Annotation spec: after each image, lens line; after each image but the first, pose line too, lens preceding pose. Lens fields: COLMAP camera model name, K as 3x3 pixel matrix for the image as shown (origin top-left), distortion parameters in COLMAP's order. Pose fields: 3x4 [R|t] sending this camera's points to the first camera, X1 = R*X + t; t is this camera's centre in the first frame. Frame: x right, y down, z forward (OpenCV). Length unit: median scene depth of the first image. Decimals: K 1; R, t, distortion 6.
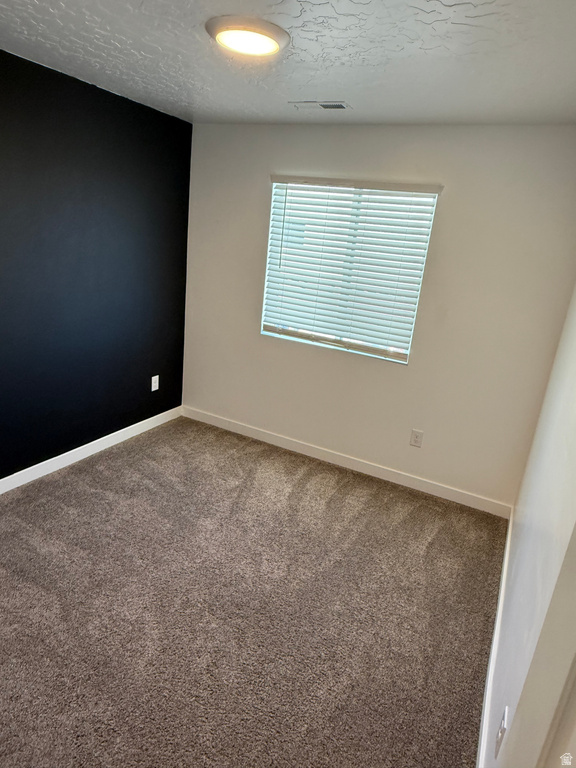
lens RADIAL K [[478.3, 0, 288.0], [0, 478.3, 384.0], [0, 0, 1]] dist [0.001684, 0.000759]
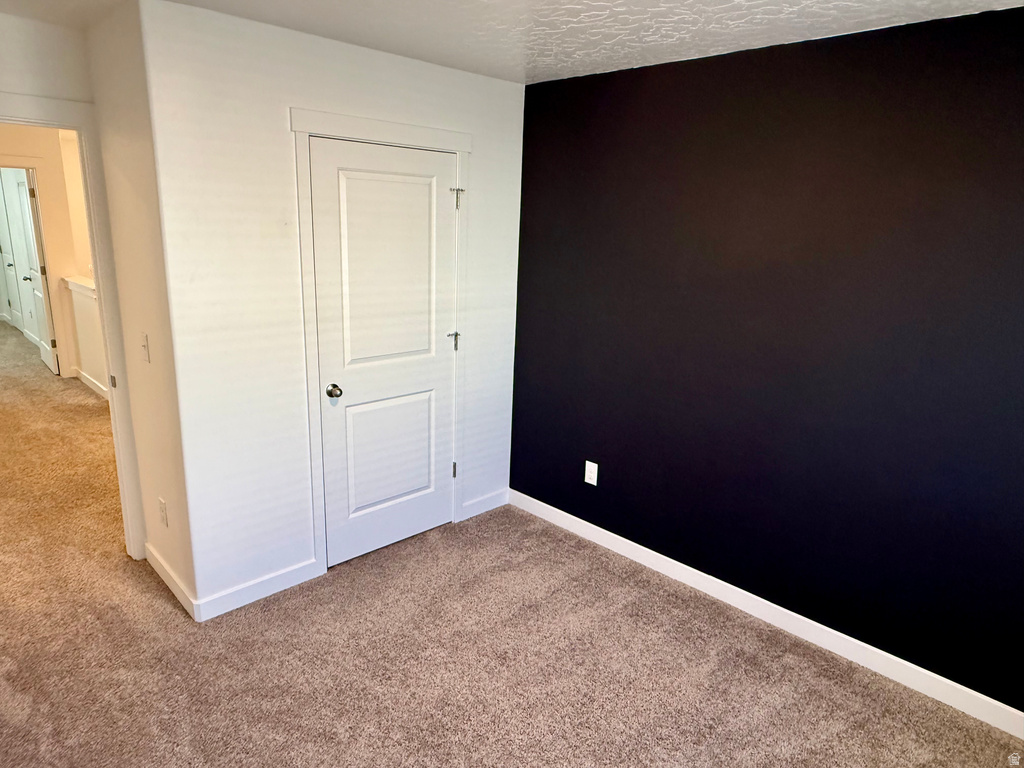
lens RADIAL K [[637.7, 0, 512.0], [0, 637.7, 384.0], [0, 0, 1]] dist [0.001684, 0.000759]
pose [[-0.319228, 0.123578, -0.939586, 0.588420], [-0.339822, 0.910600, 0.235222, -0.289313], [0.884655, 0.394381, -0.248694, 1.070220]]
